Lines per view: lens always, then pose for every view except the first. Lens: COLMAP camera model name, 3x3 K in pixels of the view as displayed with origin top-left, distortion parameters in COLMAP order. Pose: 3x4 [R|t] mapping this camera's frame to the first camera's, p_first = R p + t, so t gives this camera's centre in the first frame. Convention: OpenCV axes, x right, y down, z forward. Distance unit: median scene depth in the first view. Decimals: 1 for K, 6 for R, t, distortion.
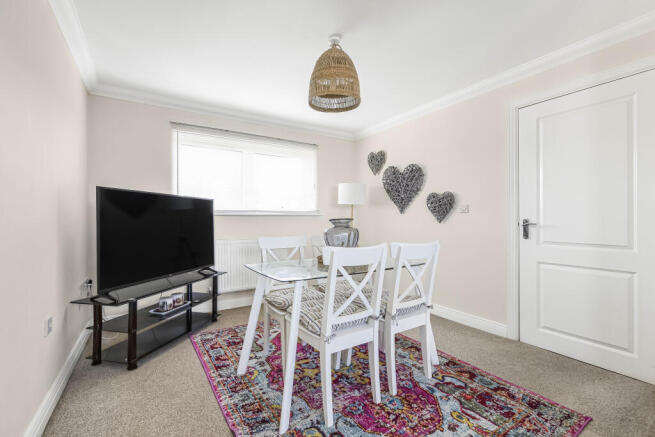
lens RADIAL K [[292.9, 0, 329.8], [0, 292.9, 220.1], [0, 0, 1]] dist [-0.002422, -0.000106]
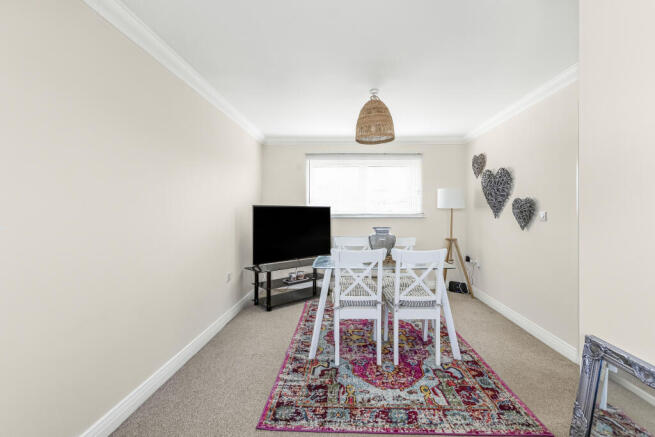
lens RADIAL K [[297.0, 0, 330.0], [0, 297.0, 213.7], [0, 0, 1]] dist [-0.010376, 0.000626]
pose [[0.815938, 0.005297, -0.578114, 0.619070], [-0.000675, 0.999966, 0.008208, -0.076864], [0.578138, -0.006307, 0.815914, -0.209545]]
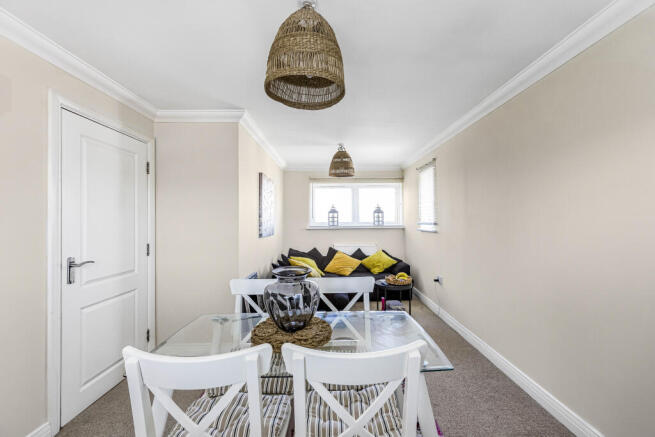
lens RADIAL K [[292.9, 0, 329.8], [0, 292.9, 220.1], [0, 0, 1]] dist [-0.002422, -0.000106]
pose [[-0.841508, 0.002132, 0.540240, -0.369417], [0.001661, 0.999998, -0.001358, -0.117155], [-0.540242, -0.000246, -0.841510, 1.483917]]
